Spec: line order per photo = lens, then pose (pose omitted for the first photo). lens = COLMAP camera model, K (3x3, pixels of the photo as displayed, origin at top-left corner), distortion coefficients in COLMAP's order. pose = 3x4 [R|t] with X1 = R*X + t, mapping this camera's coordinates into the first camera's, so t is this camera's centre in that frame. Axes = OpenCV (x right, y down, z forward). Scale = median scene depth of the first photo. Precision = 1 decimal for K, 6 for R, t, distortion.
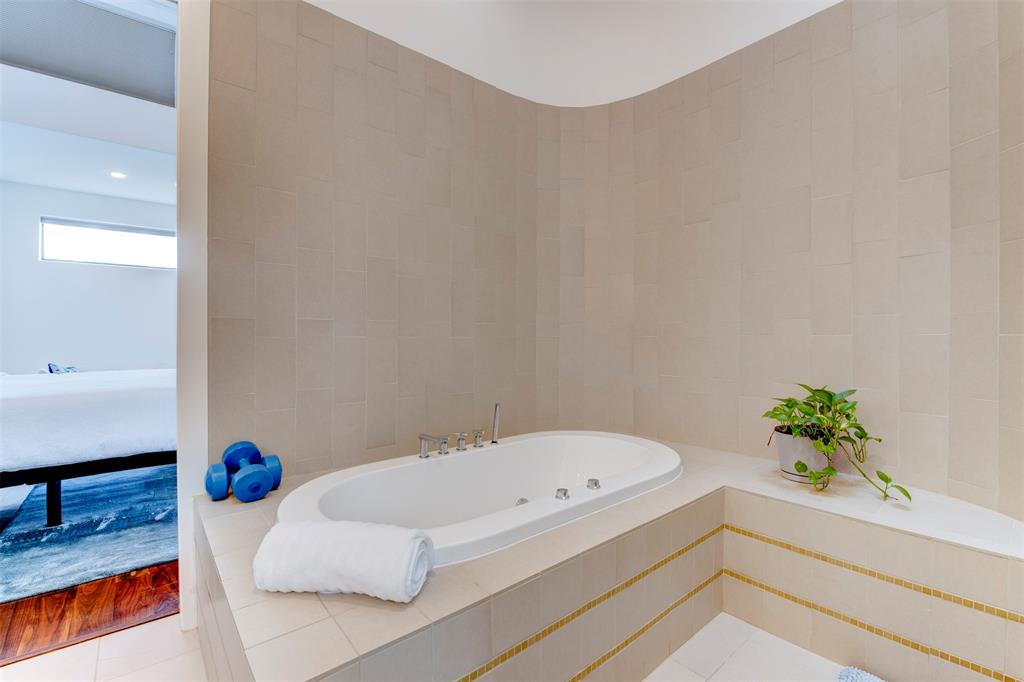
lens RADIAL K [[446.5, 0, 512.0], [0, 446.5, 341.0], [0, 0, 1]] dist [0.001045, 0.000092]
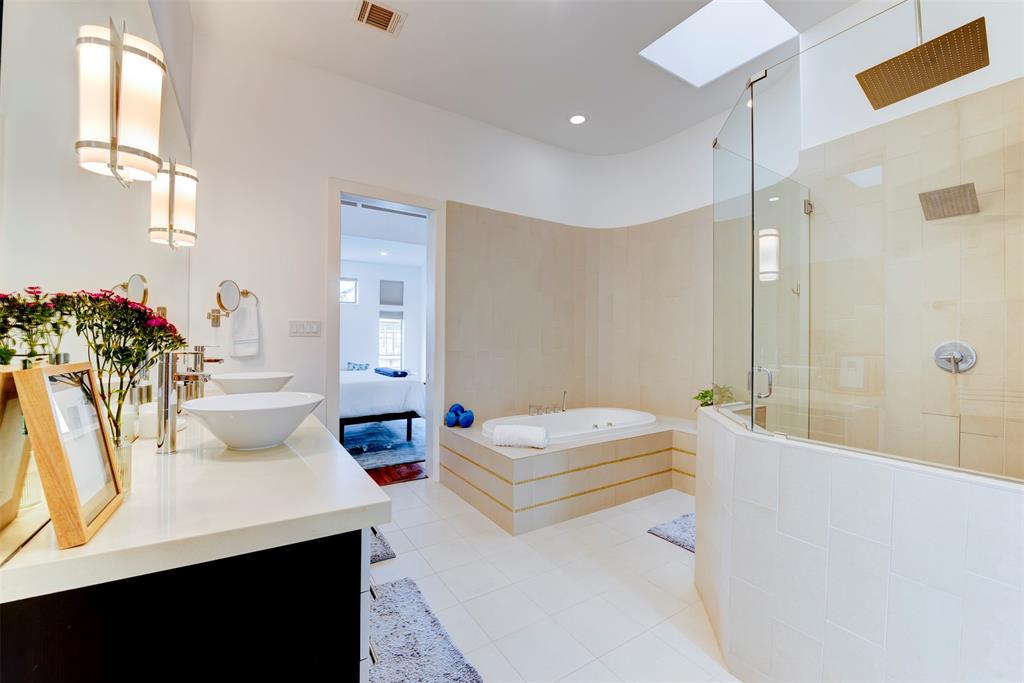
lens RADIAL K [[410.1, 0, 512.0], [0, 410.1, 341.5], [0, 0, 1]] dist [0.000942, 0.000091]
pose [[0.991806, 0.003744, -0.127697, -0.039381], [-0.004587, 0.999970, -0.006305, -0.076296], [0.127670, 0.006839, 0.991793, -0.930593]]
